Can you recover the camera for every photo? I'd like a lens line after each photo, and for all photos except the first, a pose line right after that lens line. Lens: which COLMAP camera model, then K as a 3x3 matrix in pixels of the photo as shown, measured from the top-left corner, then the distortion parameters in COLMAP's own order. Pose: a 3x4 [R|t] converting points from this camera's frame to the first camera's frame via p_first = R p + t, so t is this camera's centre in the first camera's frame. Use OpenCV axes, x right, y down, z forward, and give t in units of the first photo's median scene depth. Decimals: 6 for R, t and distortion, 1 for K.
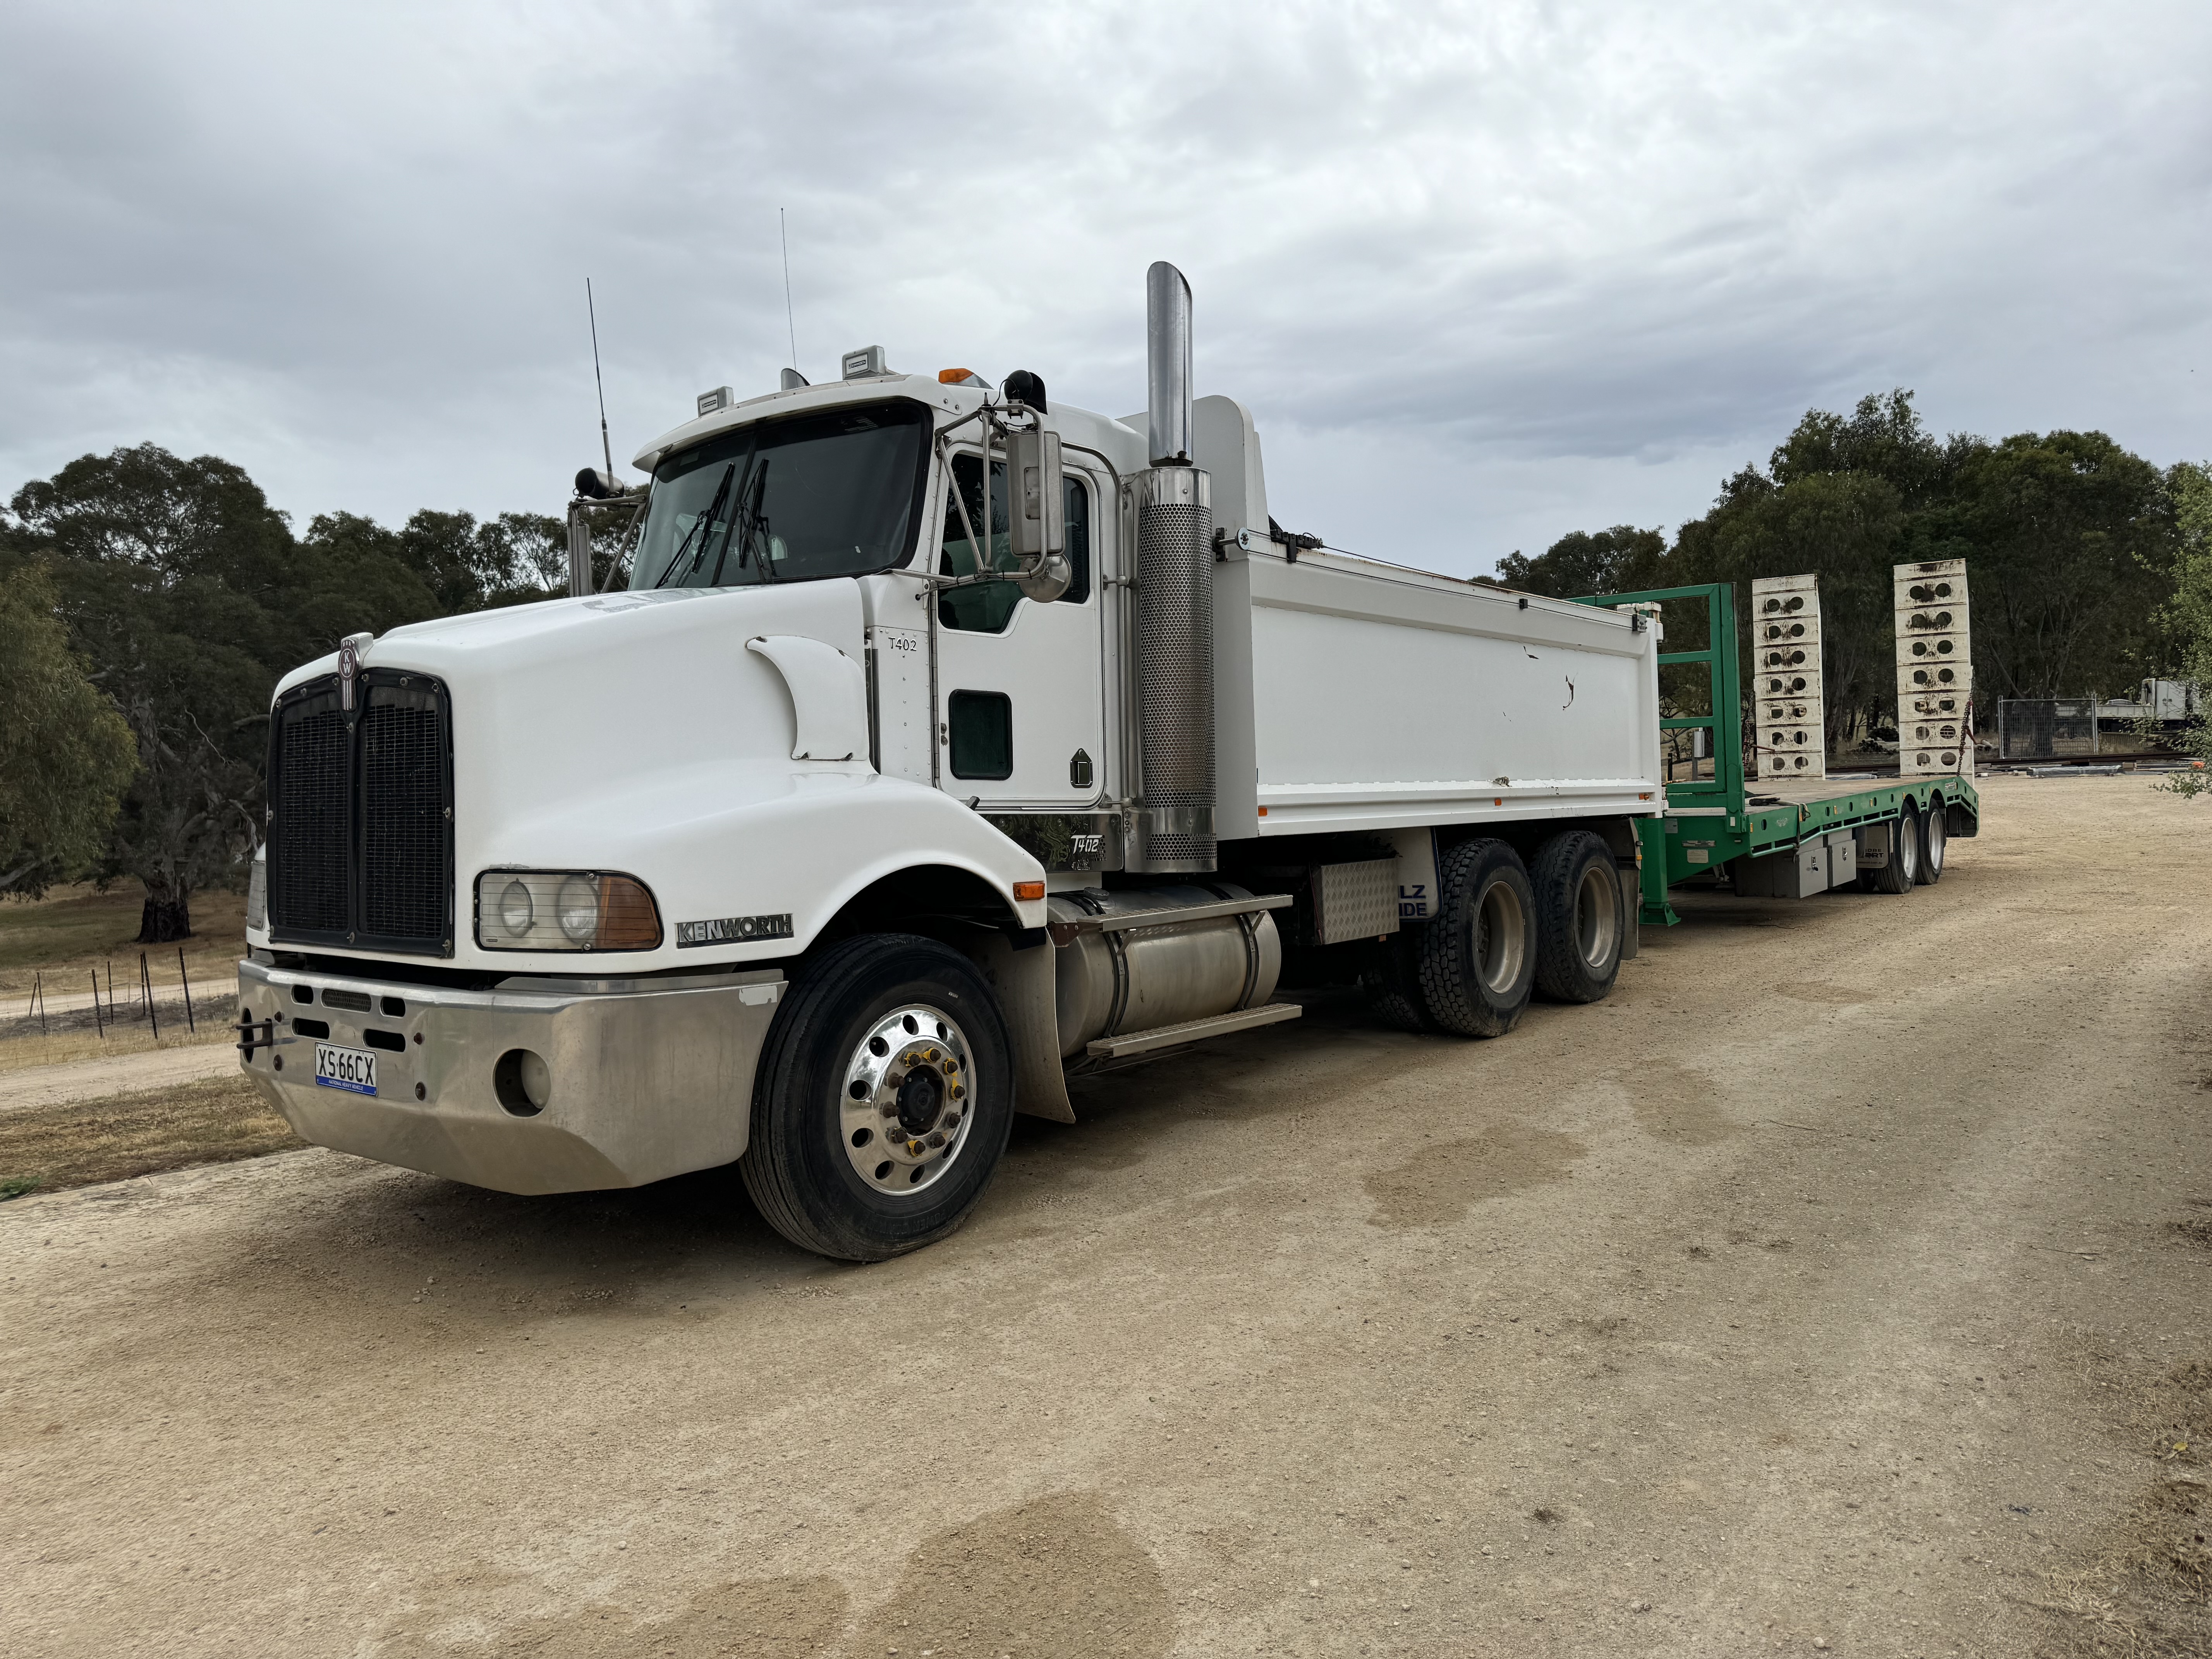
lens RADIAL K [[1573.2, 0, 1116.6], [0, 1573.2, 820.3], [0, 0, 1]] dist [0.000006, -0.001911]
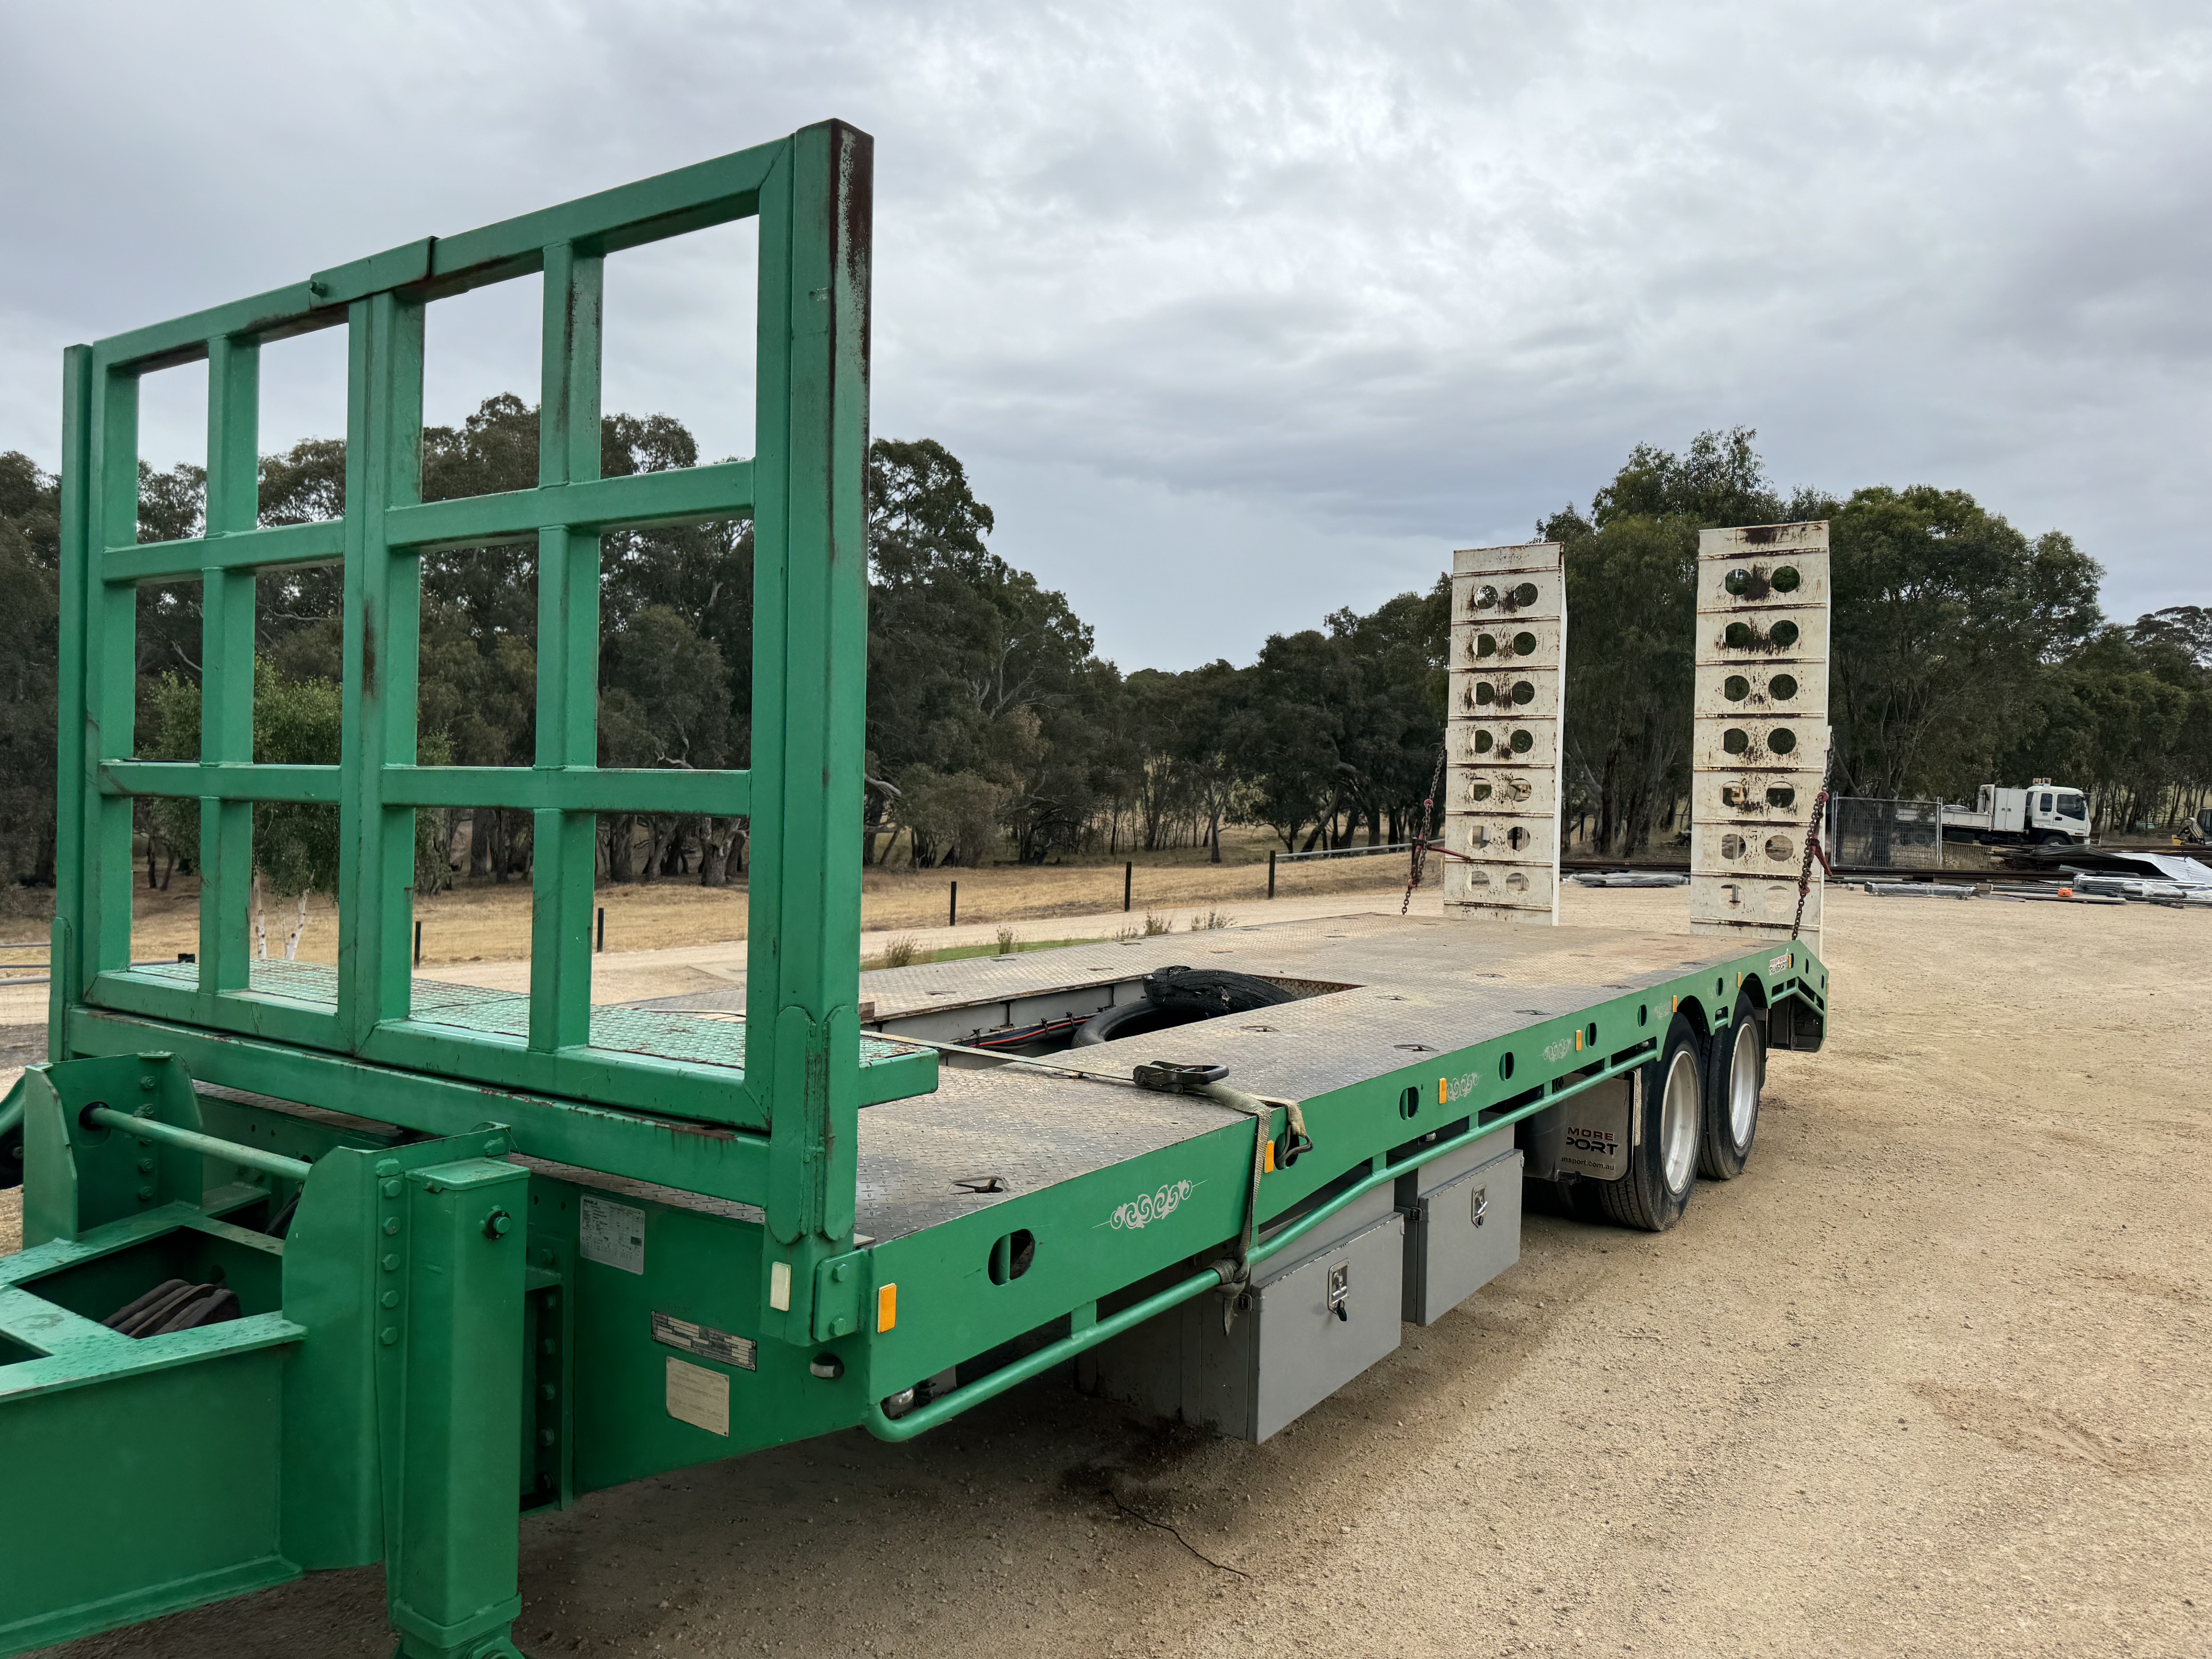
lens RADIAL K [[1573.2, 0, 1103.4], [0, 1573.2, 832.5], [0, 0, 1]] dist [0.000006, -0.001911]
pose [[0.994224, 0.065291, 0.085182, 0.108387], [-0.063659, 0.997735, -0.021741, -0.014989], [-0.086408, 0.016193, 0.996128, 0.207579]]
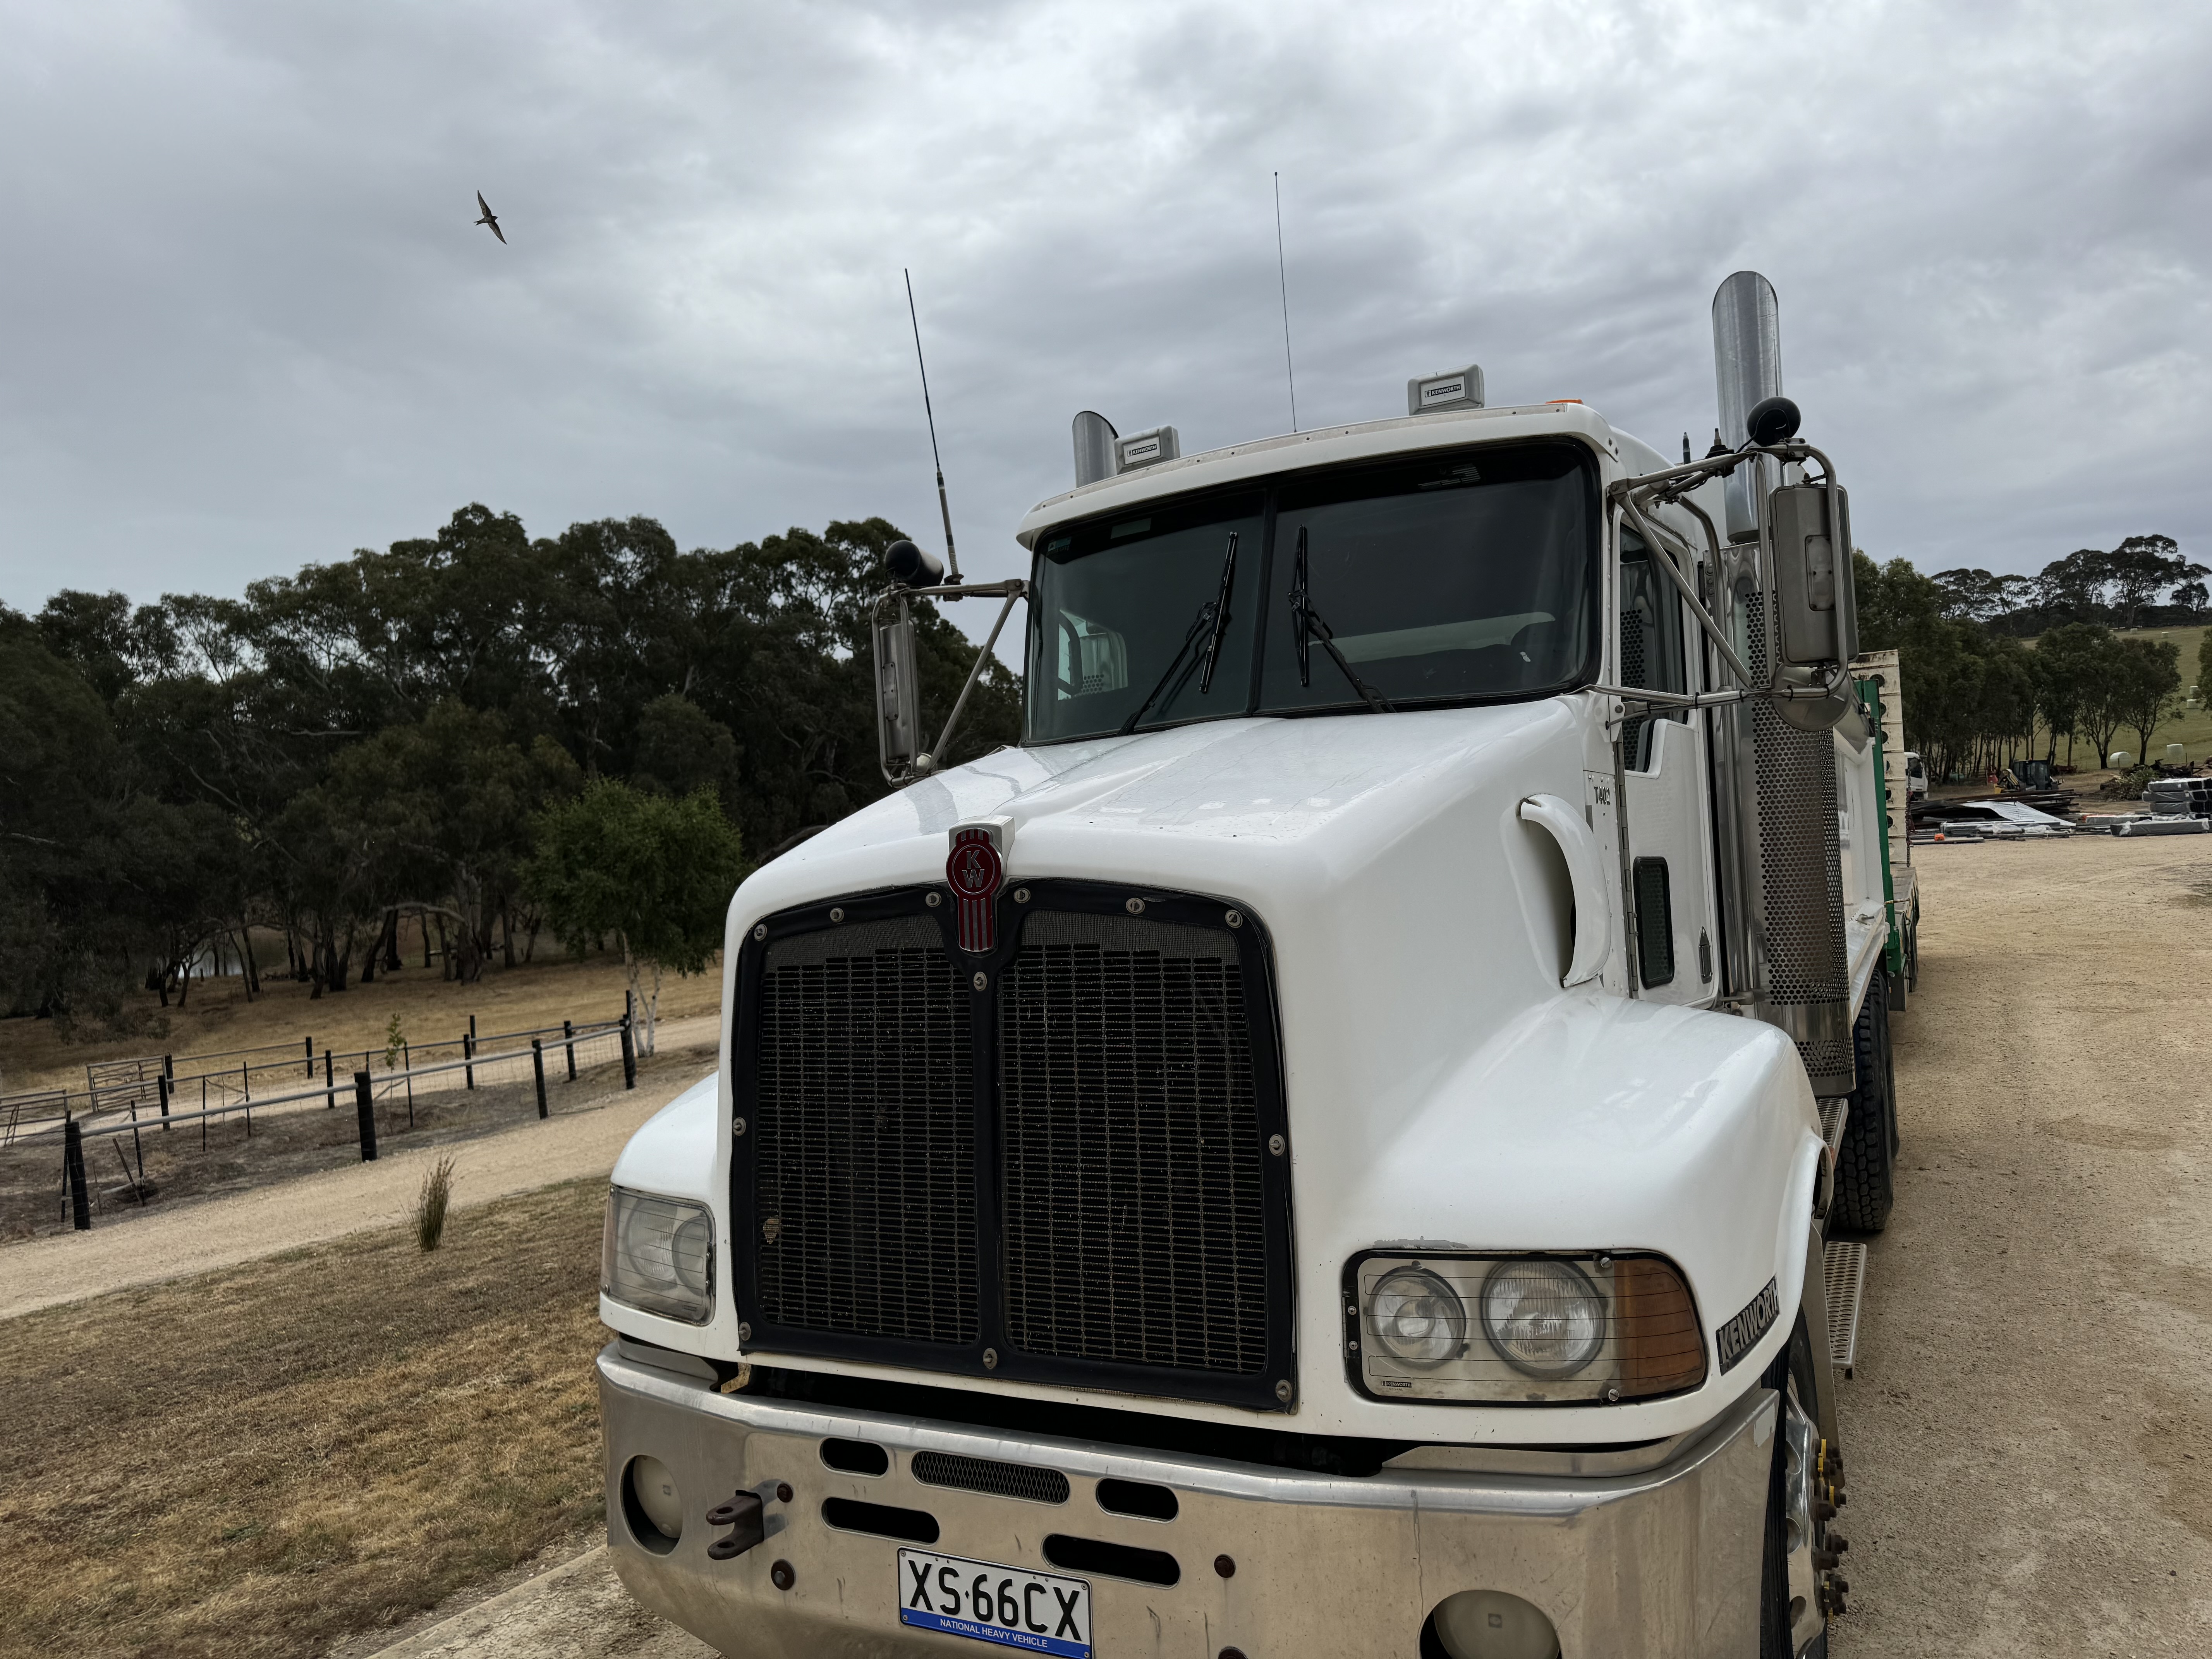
lens RADIAL K [[1573.2, 0, 1139.6], [0, 1573.2, 846.8], [0, 0, 1]] dist [0.000006, -0.001911]
pose [[0.979980, -0.025219, 0.197494, -0.057636], [0.032419, 0.998919, -0.033305, -0.009293], [-0.196441, 0.039041, 0.979738, 0.046600]]
